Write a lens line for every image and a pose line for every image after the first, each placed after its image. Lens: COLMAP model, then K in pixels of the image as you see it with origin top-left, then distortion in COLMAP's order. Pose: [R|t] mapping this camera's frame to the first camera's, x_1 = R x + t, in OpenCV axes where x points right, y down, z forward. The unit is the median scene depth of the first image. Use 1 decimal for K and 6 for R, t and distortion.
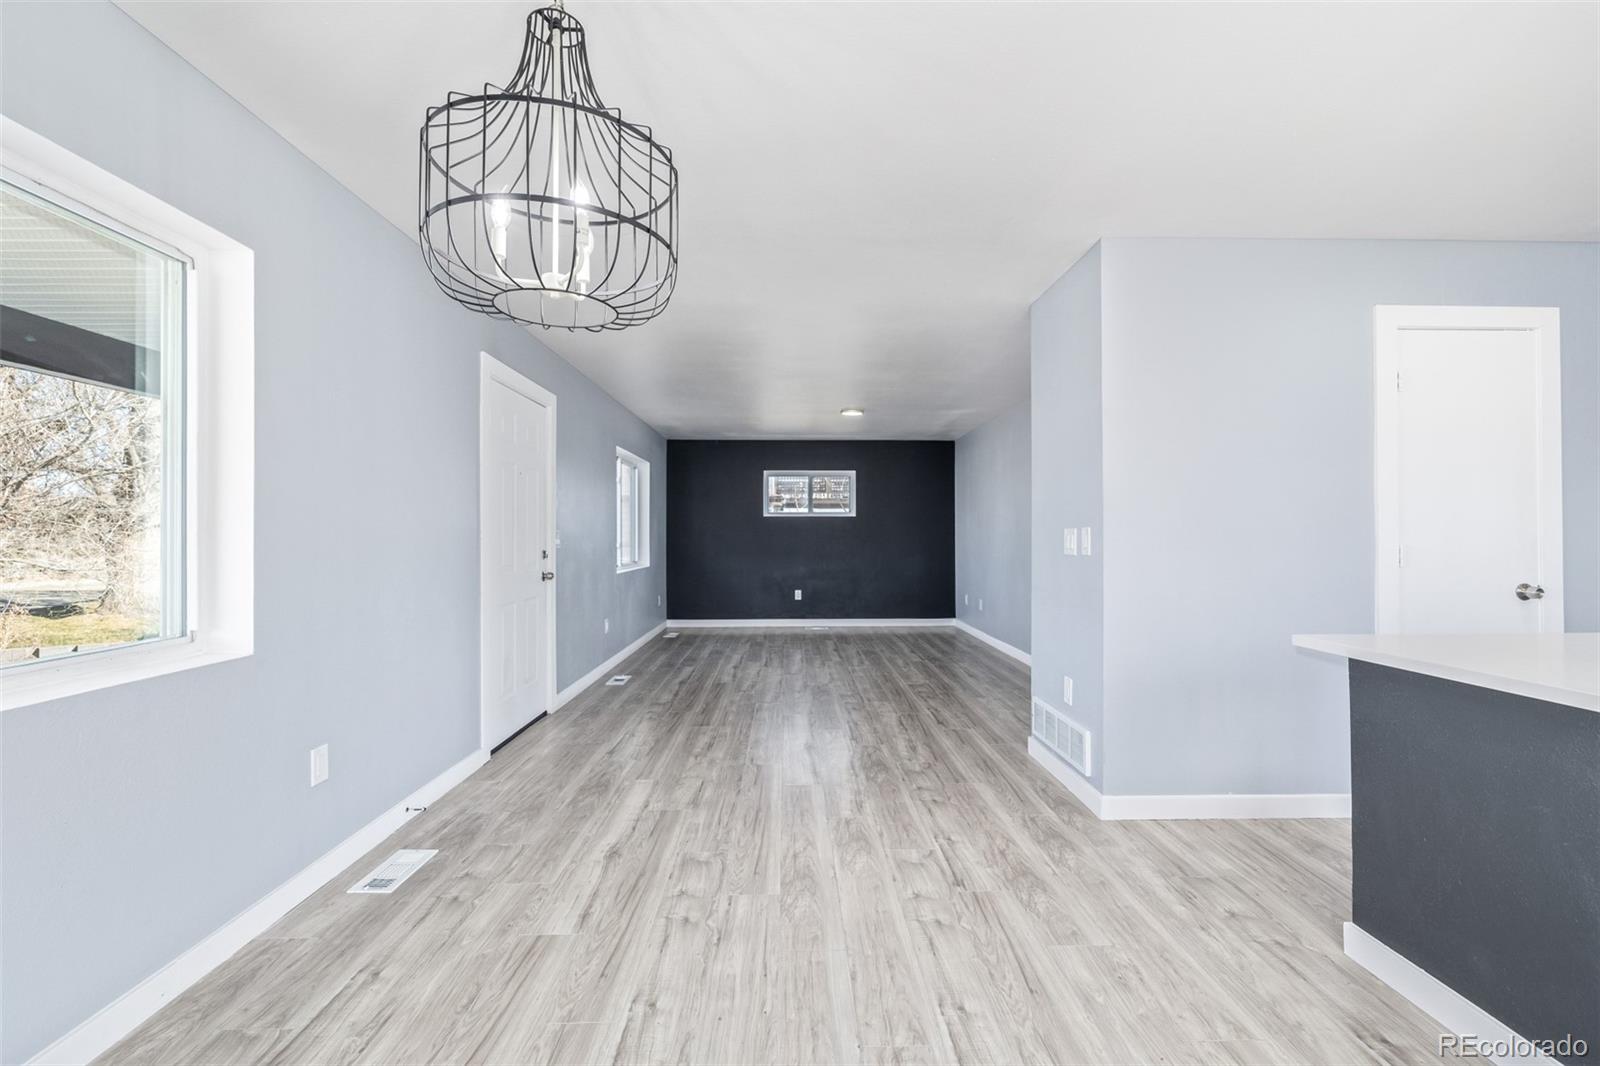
lens RADIAL K [[675.5, 0, 821.9], [0, 675.5, 533.2], [0, 0, 1]] dist [-0.000465, -0.000200]
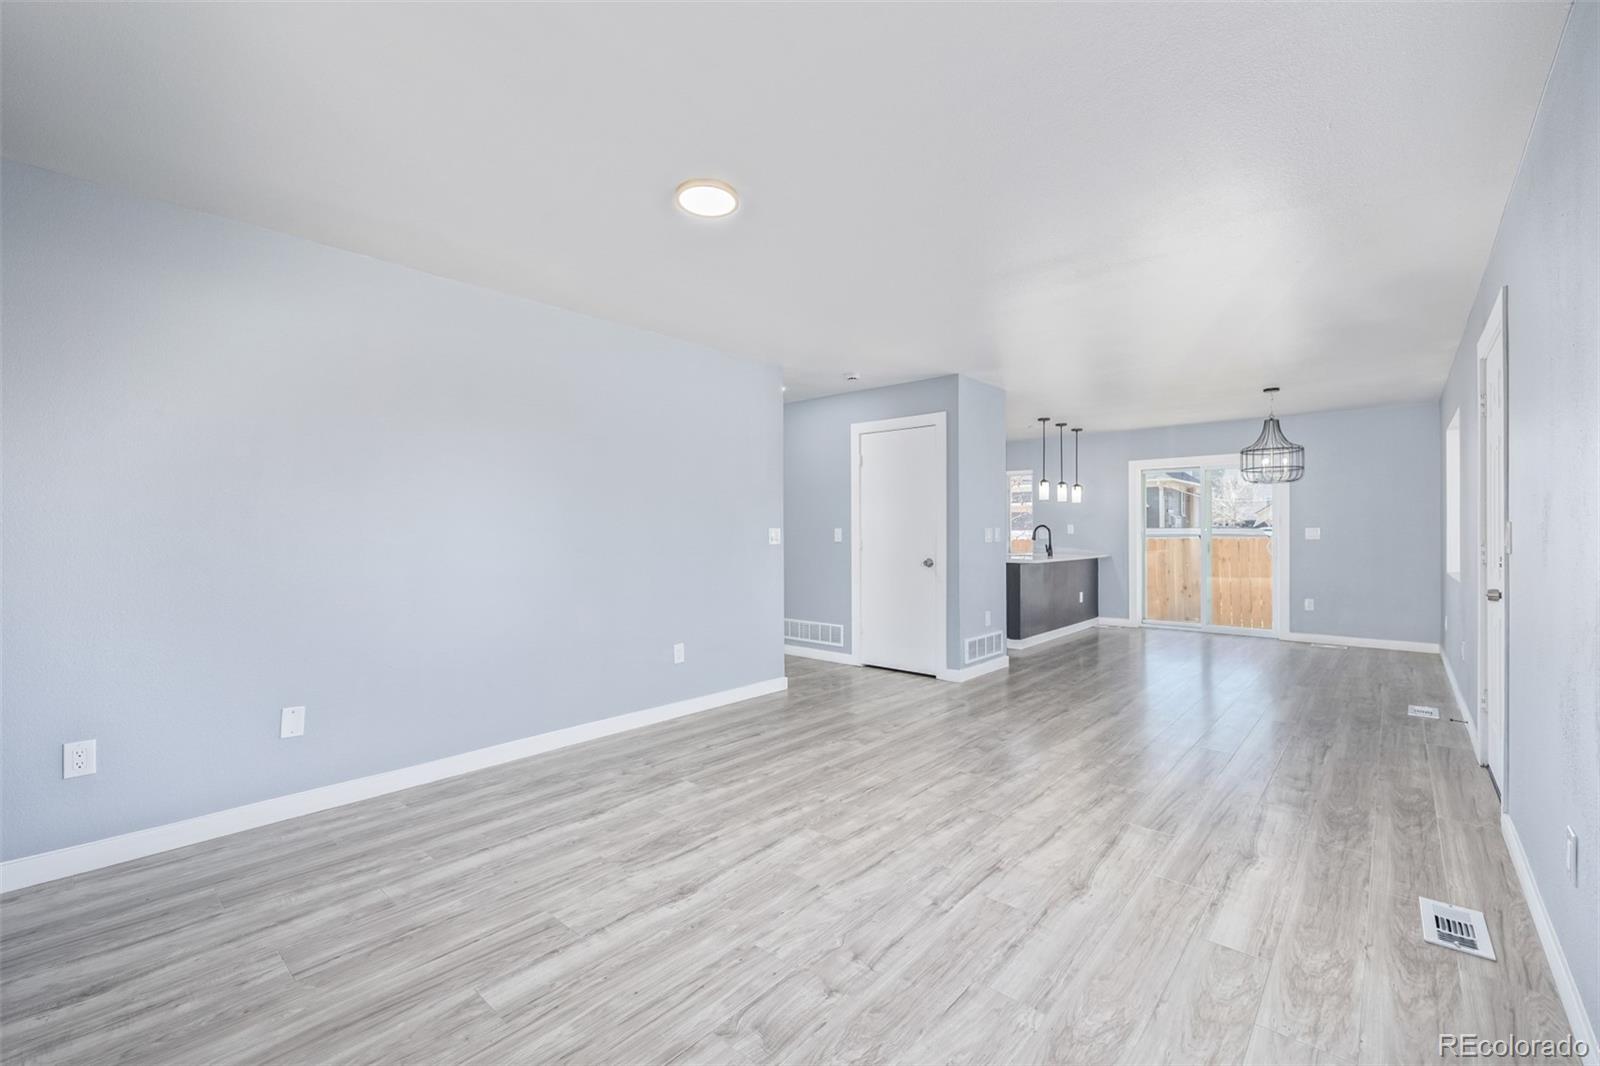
lens RADIAL K [[675.5, 0, 795.2], [0, 675.5, 523.1], [0, 0, 1]] dist [-0.000465, -0.000200]
pose [[-0.709088, 0.012300, 0.705013, -0.575258], [0.000859, 0.999862, -0.016580, 0.011070], [-0.705120, -0.011150, -0.709001, 2.820933]]
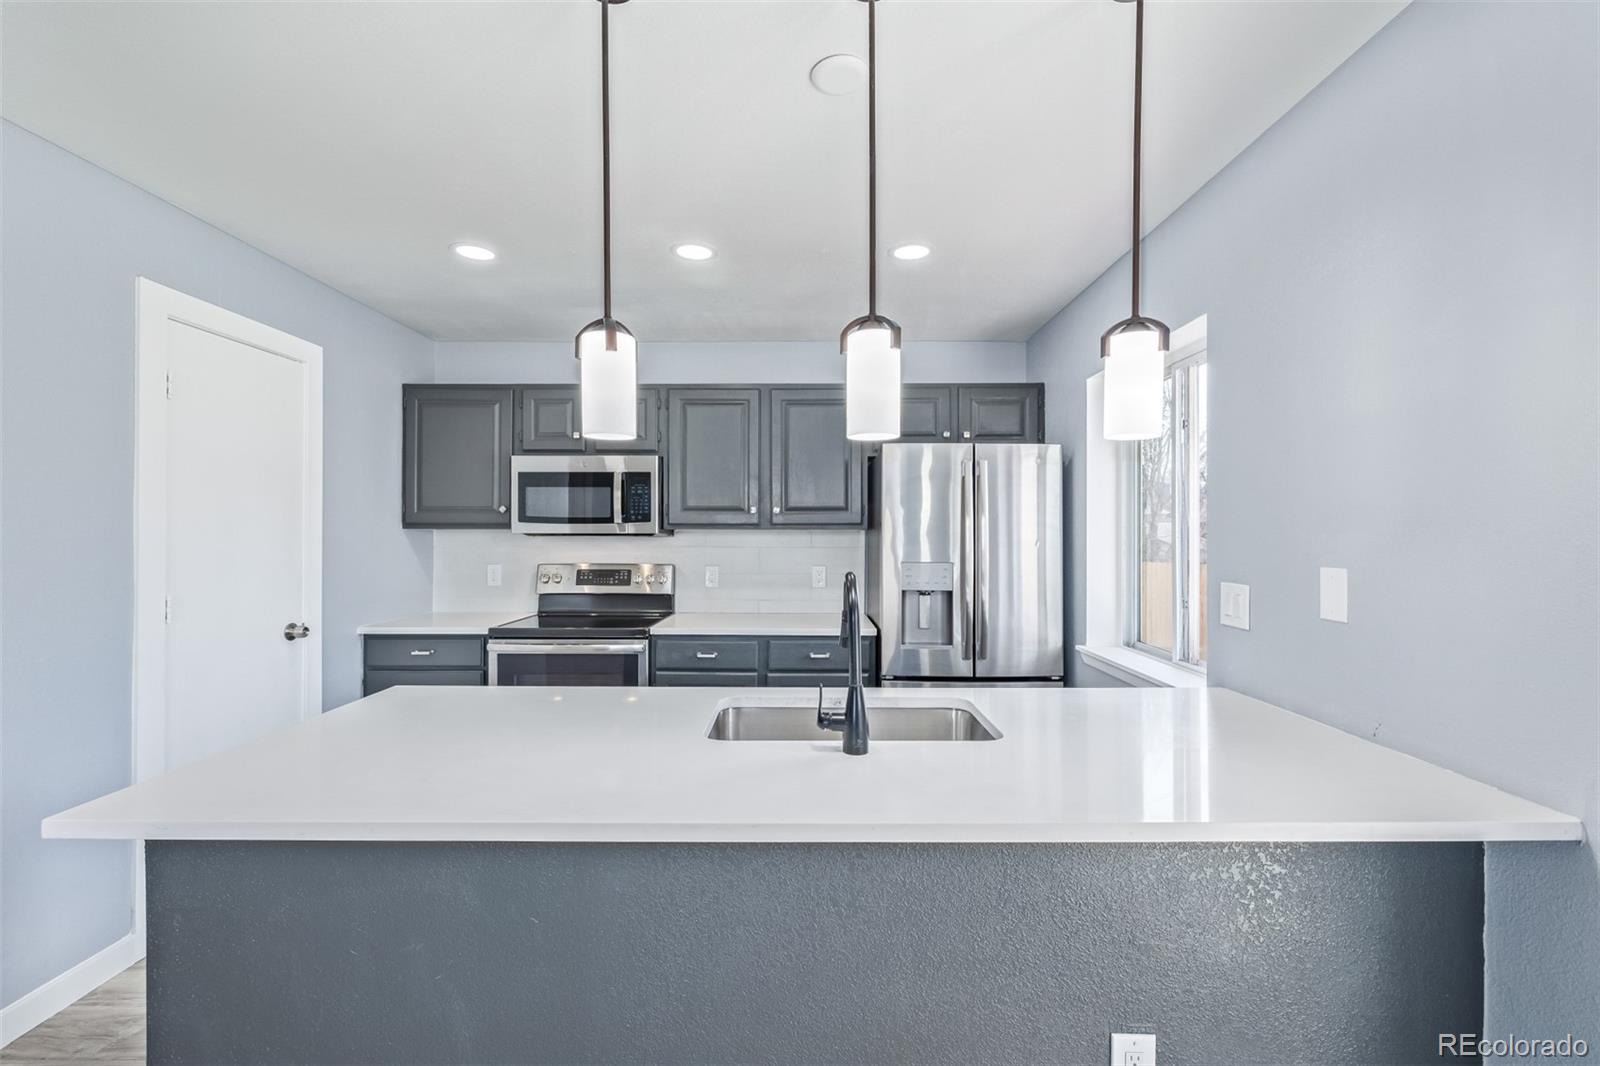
lens RADIAL K [[675.5, 0, 786.6], [0, 675.5, 534.8], [0, 0, 1]] dist [-0.000465, -0.000200]
pose [[0.053962, -0.001199, 0.998542, 0.111308], [-0.005540, 0.999984, 0.001500, -0.055752], [-0.998528, -0.005613, 0.053954, 0.234766]]
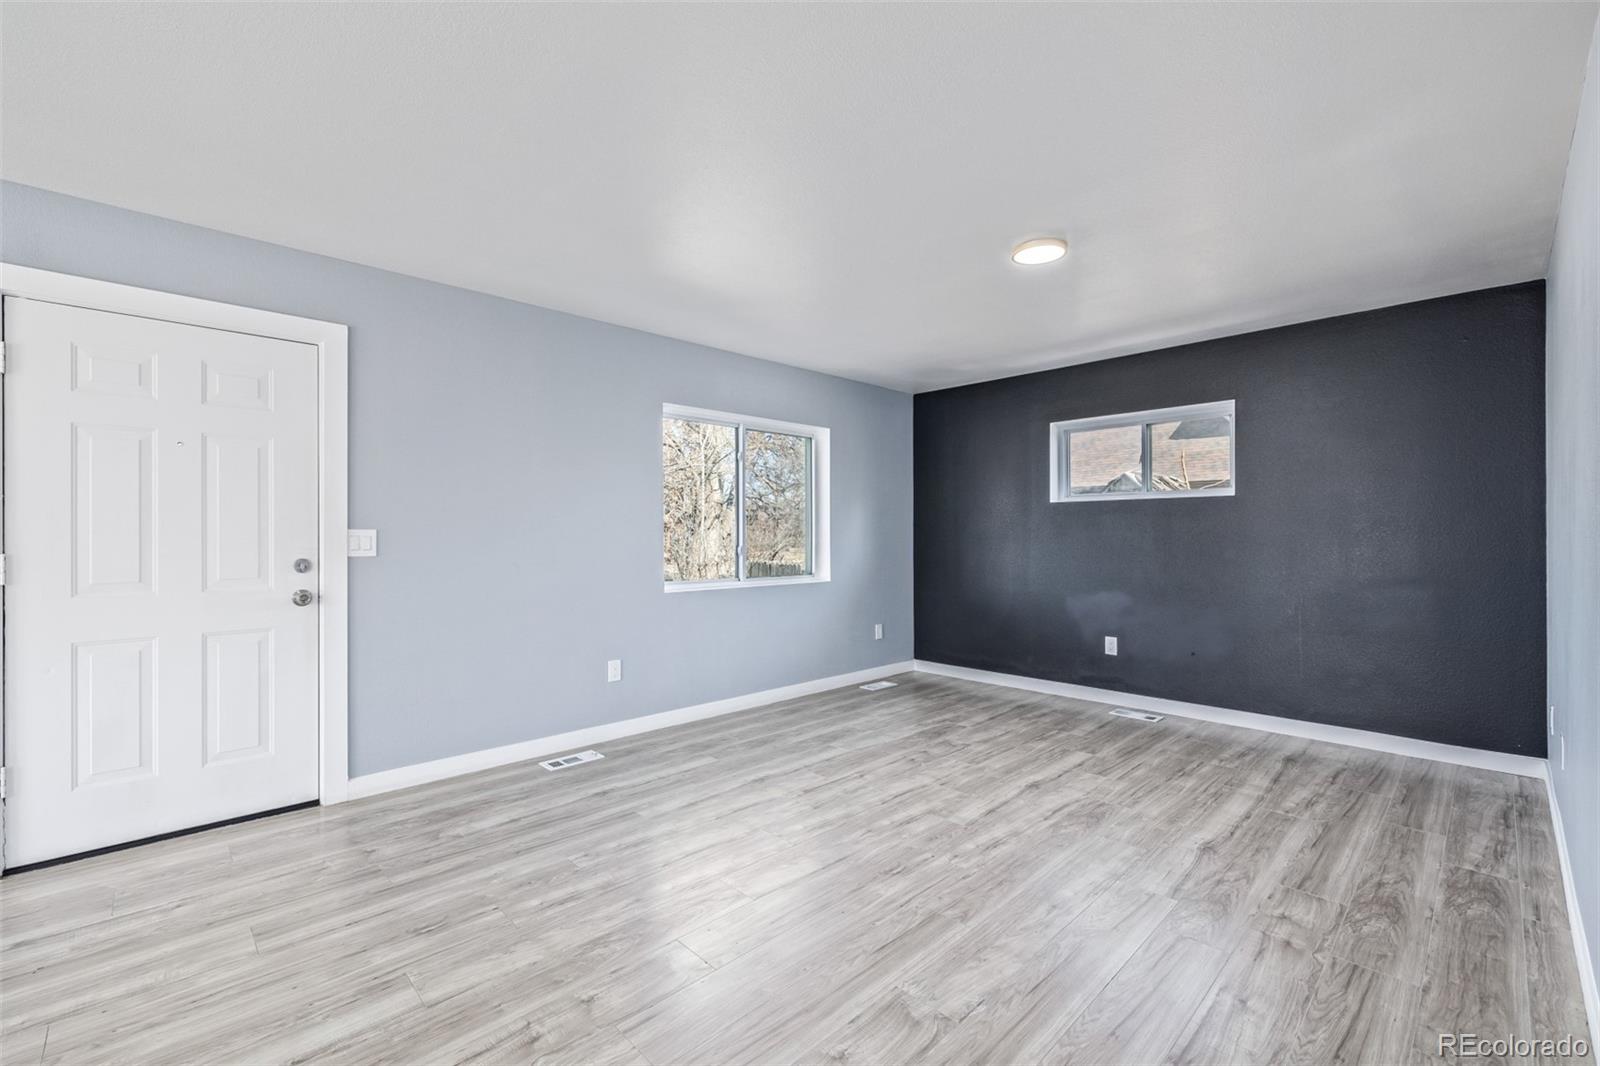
lens RADIAL K [[675.5, 0, 799.6], [0, 675.5, 534.5], [0, 0, 1]] dist [-0.000465, -0.000200]
pose [[0.658188, -0.002267, -0.752850, 0.622463], [0.004165, 0.999991, 0.000630, 0.003890], [0.752842, -0.003551, 0.658192, 1.369521]]
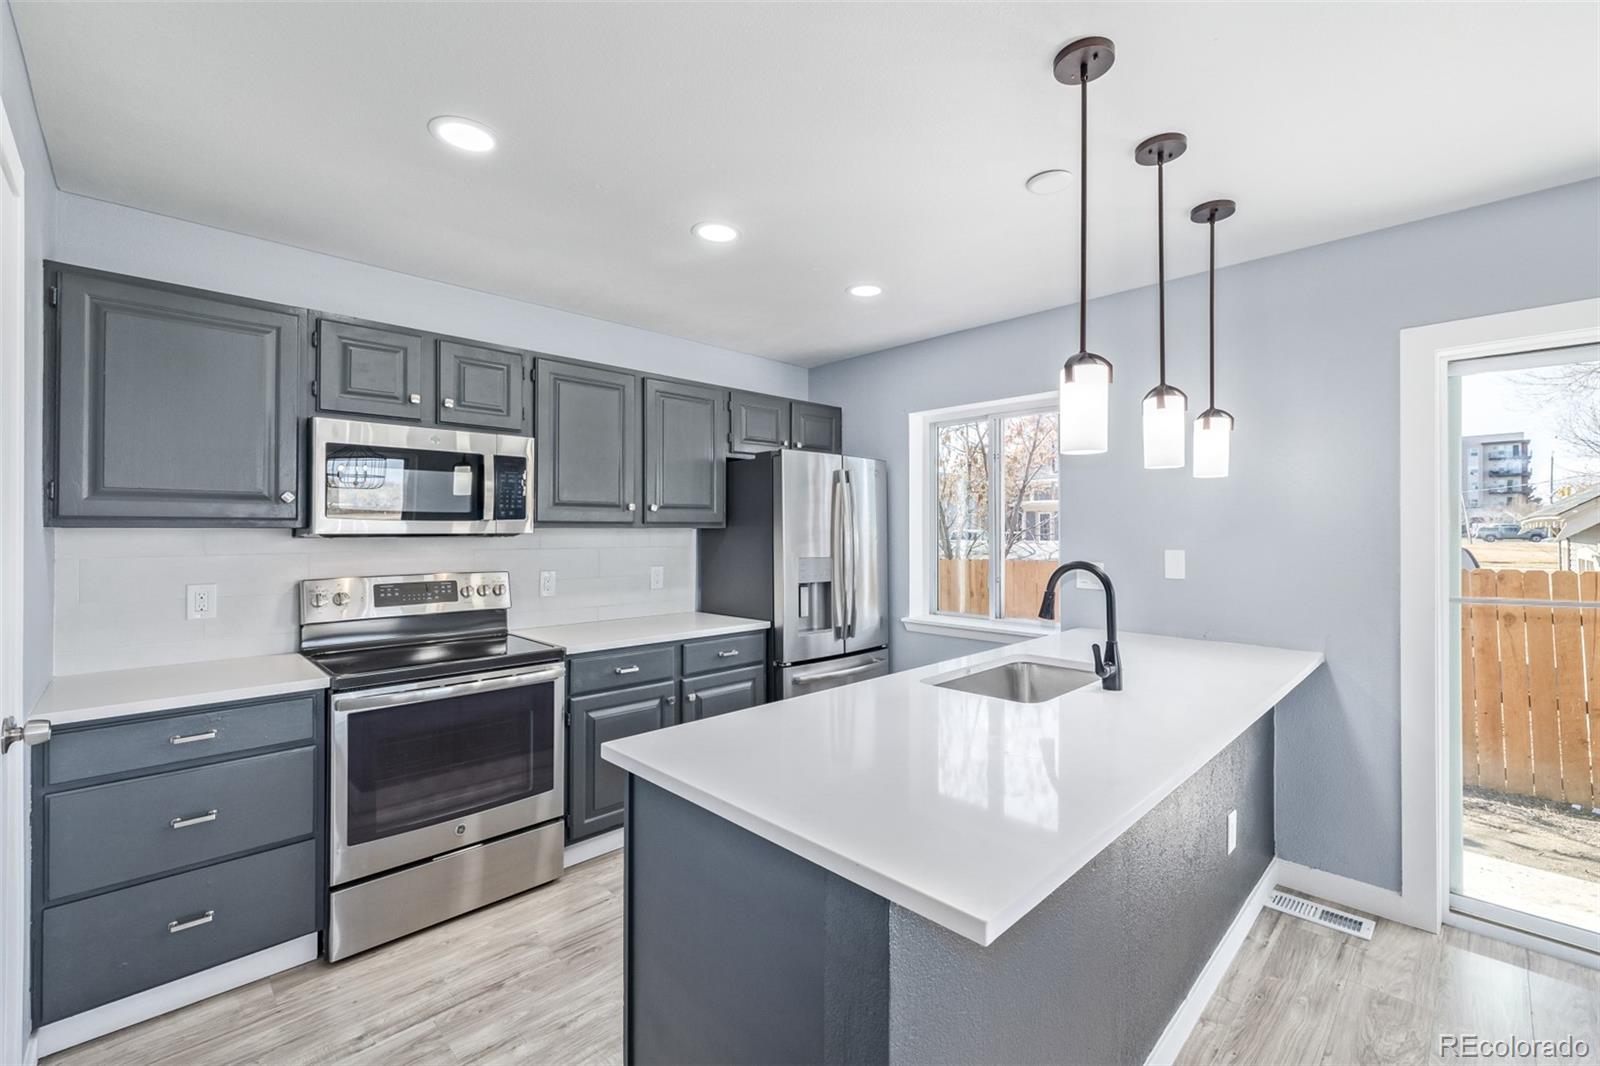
lens RADIAL K [[675.5, 0, 804.5], [0, 675.5, 527.3], [0, 0, 1]] dist [-0.000465, -0.000200]
pose [[-0.668705, 0.005128, 0.743510, 0.303037], [-0.001061, 0.999969, -0.007851, -0.055907], [-0.743527, -0.006039, -0.668678, 0.879093]]
